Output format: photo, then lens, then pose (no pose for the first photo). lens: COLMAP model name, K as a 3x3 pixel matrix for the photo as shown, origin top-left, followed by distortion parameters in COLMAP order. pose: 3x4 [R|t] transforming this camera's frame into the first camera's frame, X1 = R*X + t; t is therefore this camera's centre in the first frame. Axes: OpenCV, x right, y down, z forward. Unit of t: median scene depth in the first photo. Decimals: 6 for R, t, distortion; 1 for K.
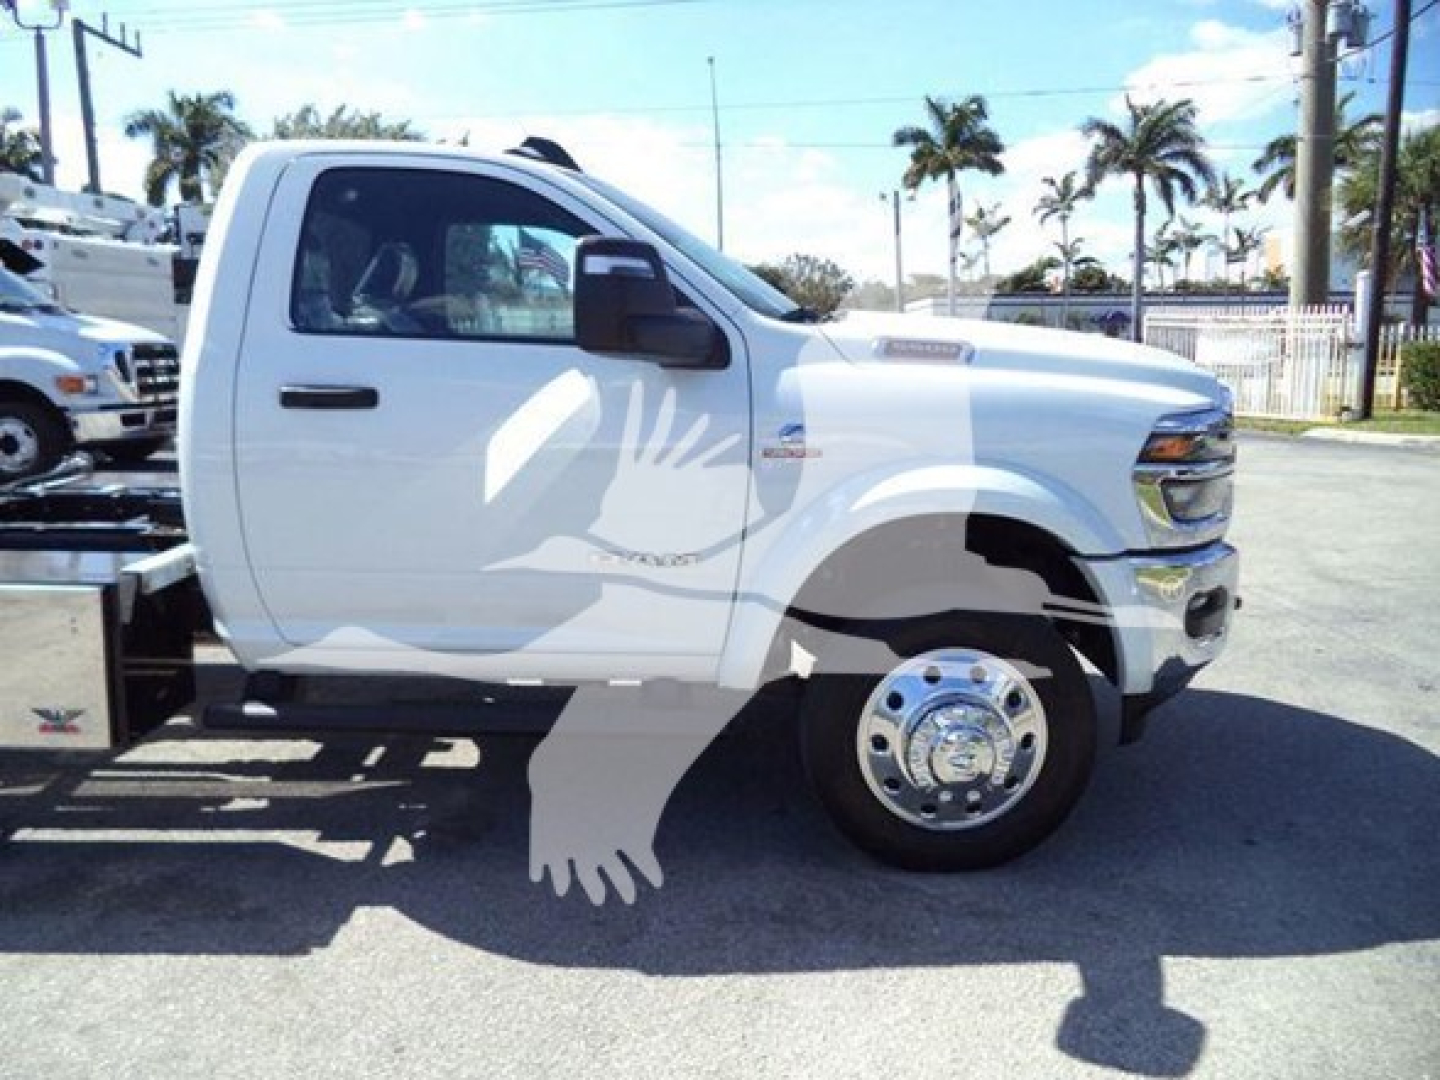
lens RADIAL K [[1154.8, 0, 727.3], [0, 1154.8, 530.2], [0, 0, 1]] dist [-0.012536, -0.004047]
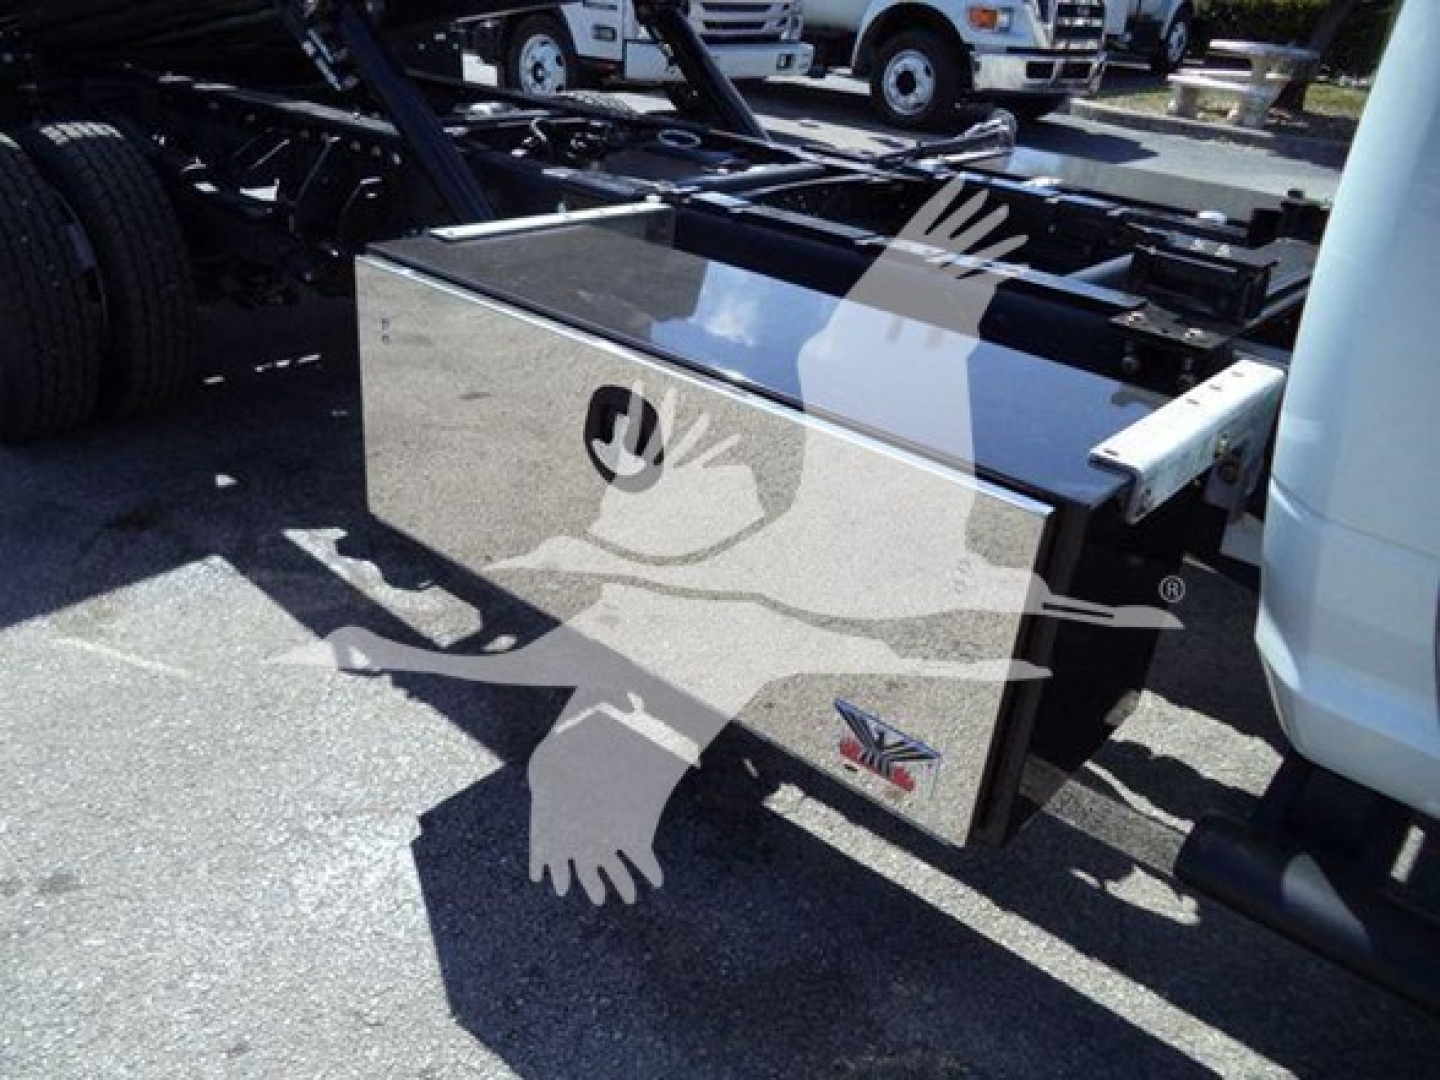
lens RADIAL K [[1154.8, 0, 727.3], [0, 1154.8, 530.2], [0, 0, 1]] dist [-0.012536, -0.004047]
pose [[0.758756, 0.337265, -0.557263, -0.116179], [-0.177899, 0.930289, 0.320803, -0.013795], [0.626611, -0.144275, 0.765861, 0.180774]]
